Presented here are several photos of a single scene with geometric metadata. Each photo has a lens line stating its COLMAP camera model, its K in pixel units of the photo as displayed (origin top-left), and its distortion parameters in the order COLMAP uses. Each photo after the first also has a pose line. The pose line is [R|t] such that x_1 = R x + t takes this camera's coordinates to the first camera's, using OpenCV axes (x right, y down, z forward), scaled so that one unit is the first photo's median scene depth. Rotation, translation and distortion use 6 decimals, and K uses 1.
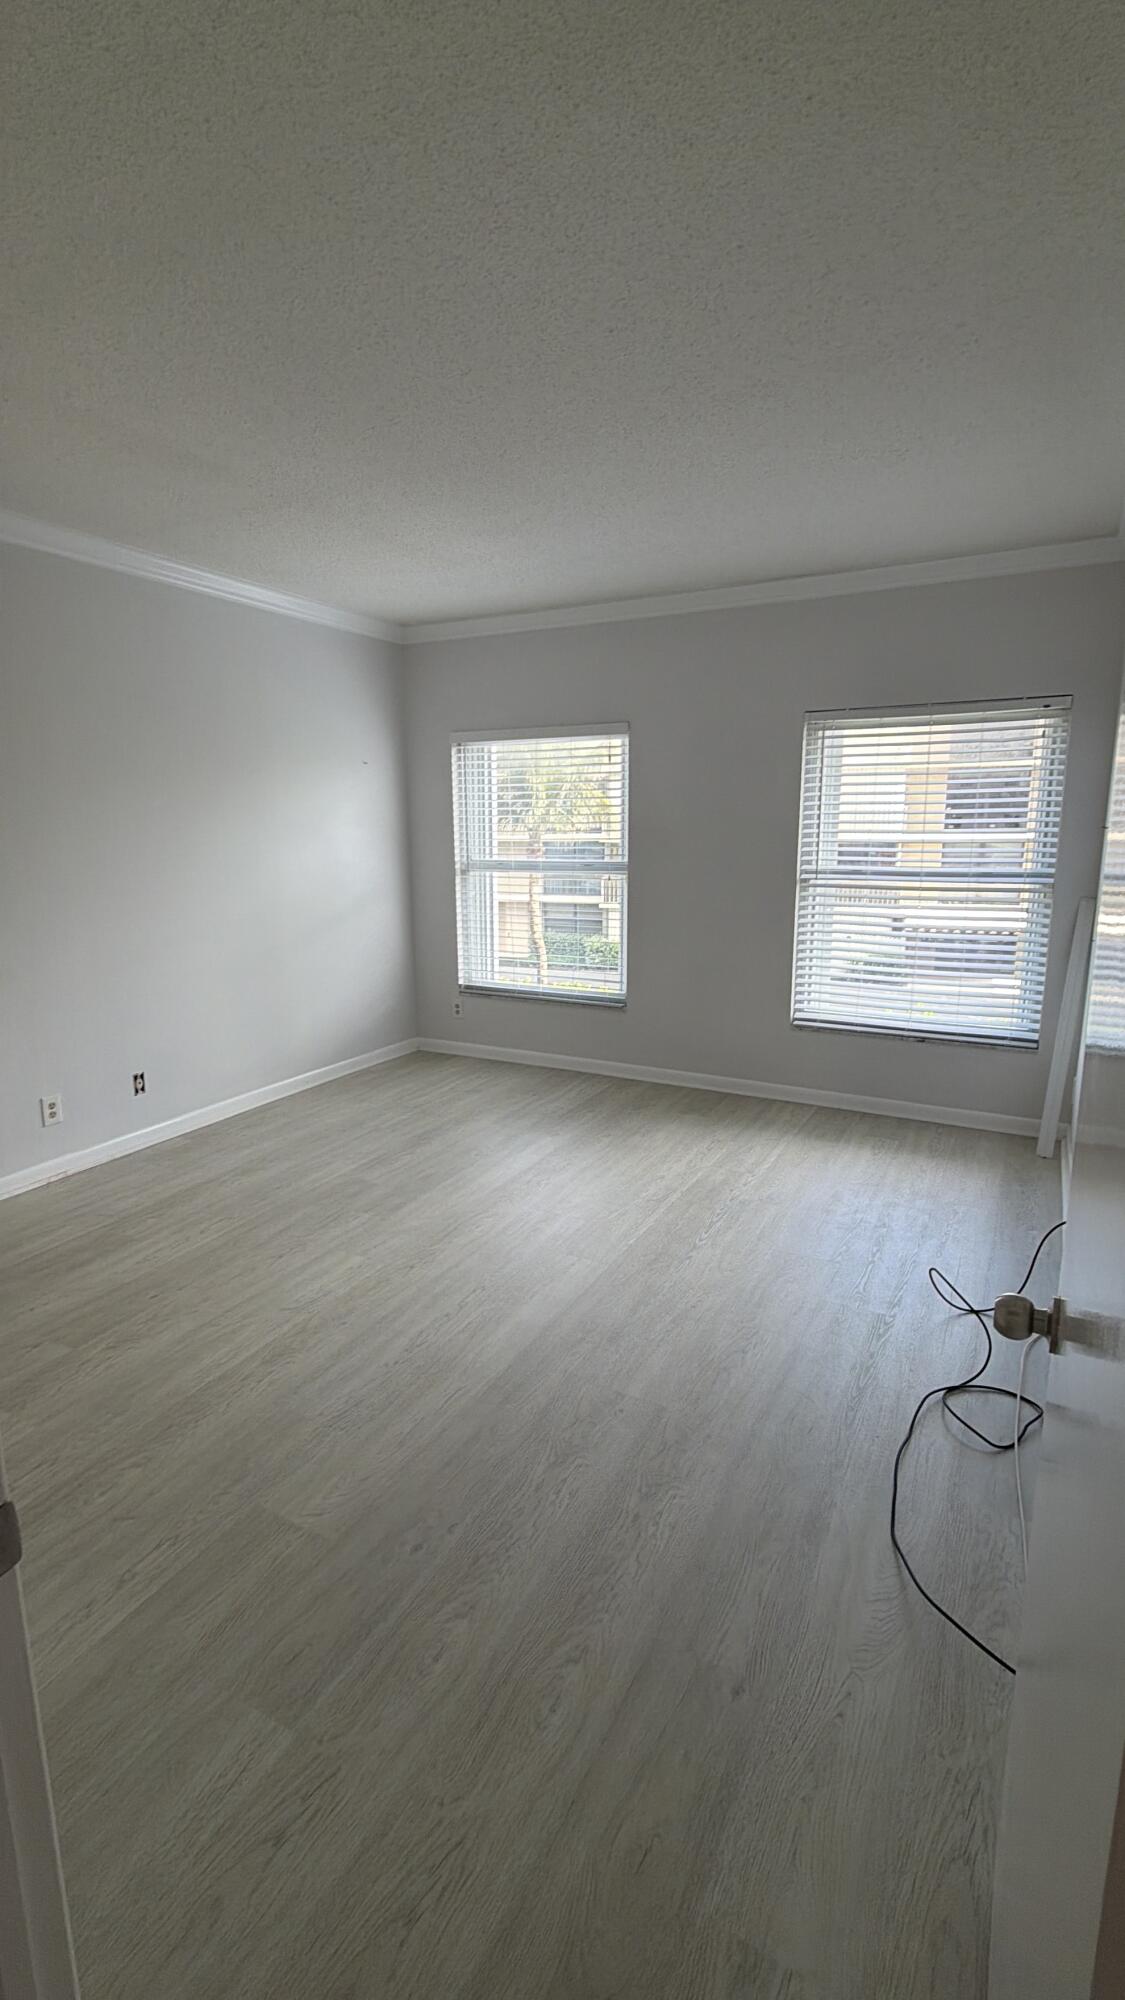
lens RADIAL K [[918.1, 0, 562.8], [0, 918.1, 1000.3], [0, 0, 1]] dist [0.000980, 0.000233]
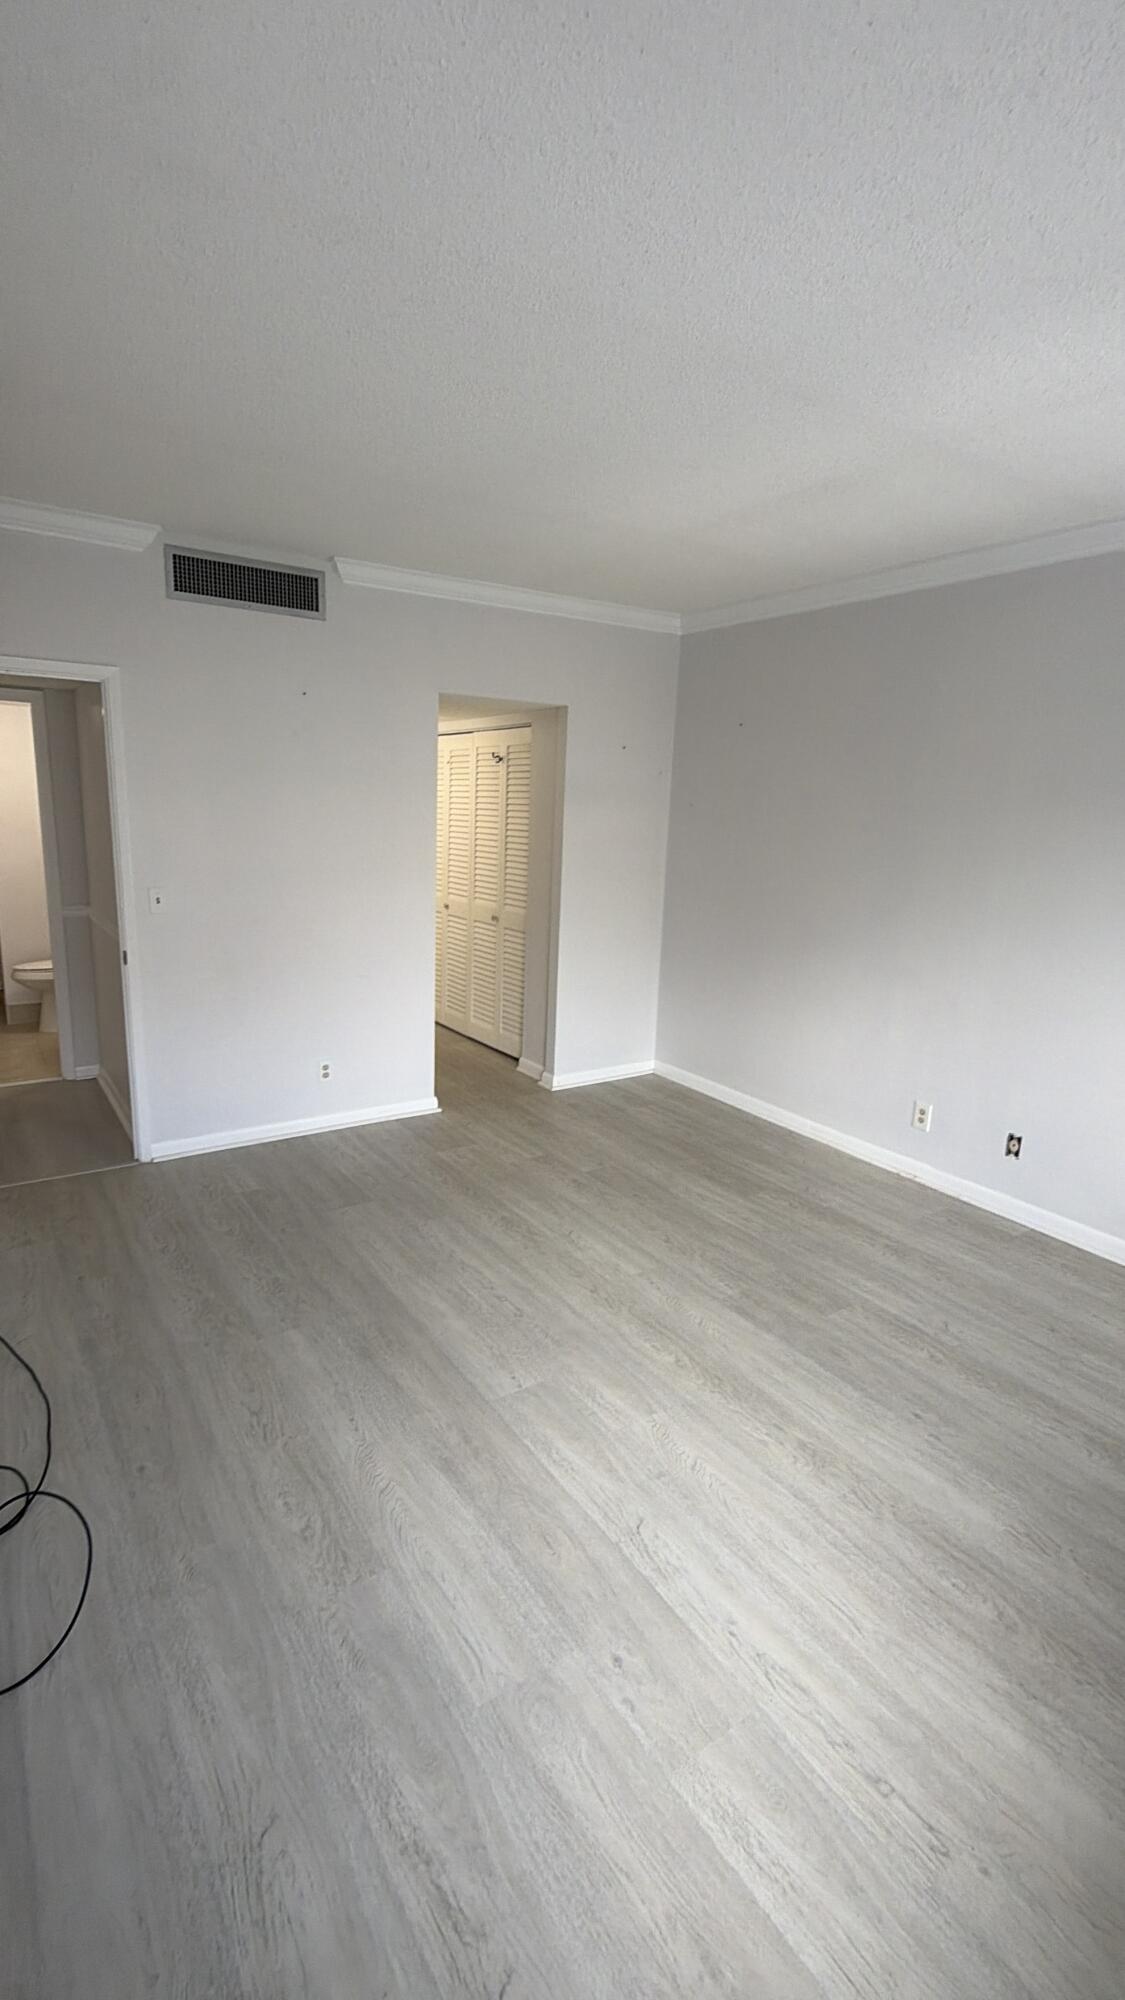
lens RADIAL K [[918.1, 0, 553.3], [0, 918.1, 999.4], [0, 0, 1]] dist [0.000980, 0.000233]
pose [[-0.481945, 0.175795, -0.858385, 0.534280], [-0.195864, 0.933262, 0.301098, -0.241826], [0.854029, 0.313240, -0.415349, 1.039154]]
